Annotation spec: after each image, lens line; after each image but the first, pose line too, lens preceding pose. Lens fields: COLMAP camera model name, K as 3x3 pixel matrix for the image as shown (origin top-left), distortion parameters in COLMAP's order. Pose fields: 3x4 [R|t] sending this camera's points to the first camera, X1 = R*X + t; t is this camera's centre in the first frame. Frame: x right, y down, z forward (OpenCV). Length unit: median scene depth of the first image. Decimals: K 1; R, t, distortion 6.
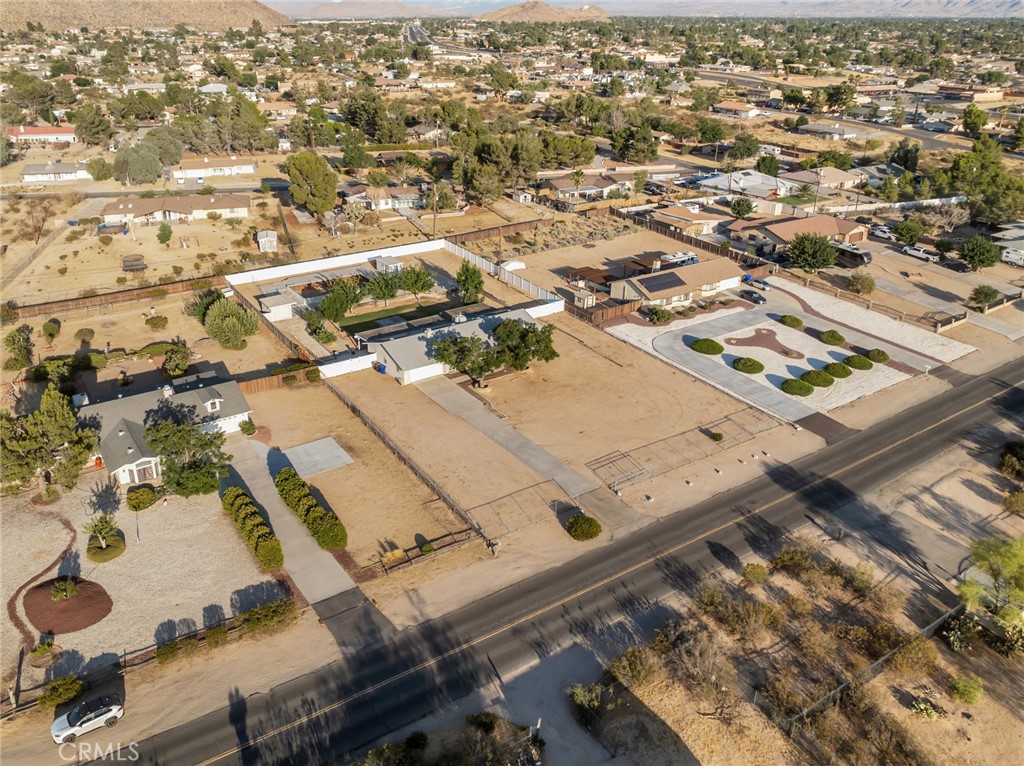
lens RADIAL K [[798.3, 0, 461.0], [0, 798.3, 381.7], [0, 0, 1]] dist [-0.031285, -0.003002]
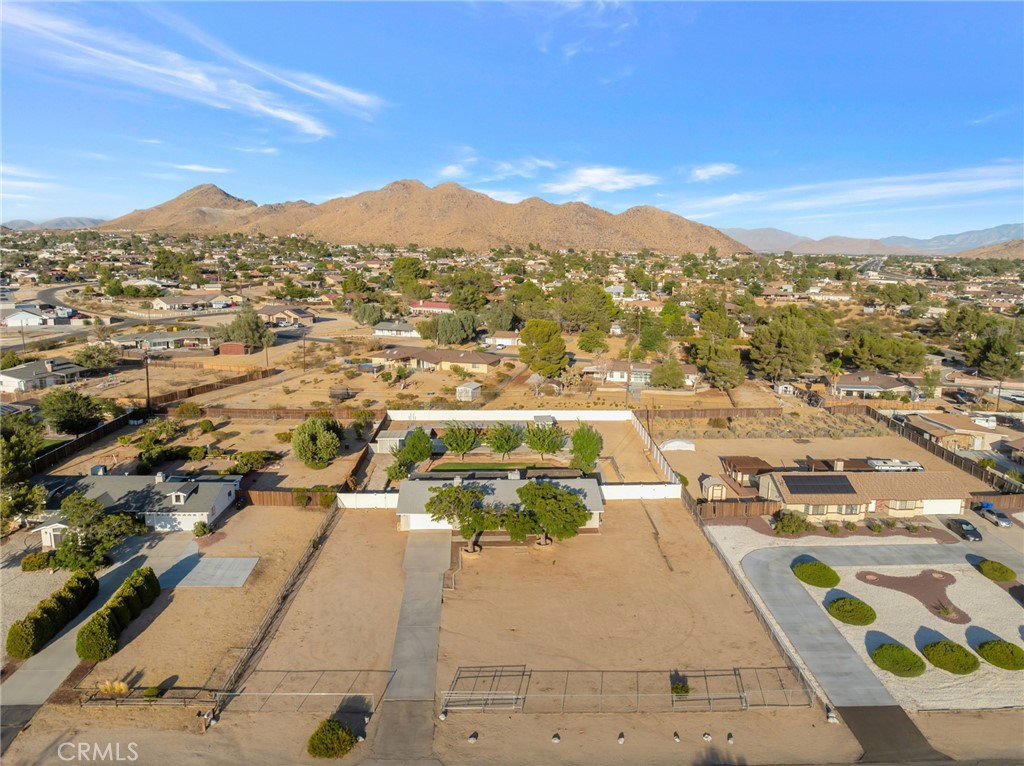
lens RADIAL K [[738.3, 0, 513.6], [0, 738.3, 385.8], [0, 0, 1]] dist [-0.038269, -0.001995]
pose [[0.861384, 0.103881, -0.497218, 0.355786], [-0.224785, 0.955757, -0.189739, -0.018891], [0.455509, 0.275206, 0.846625, 0.268023]]
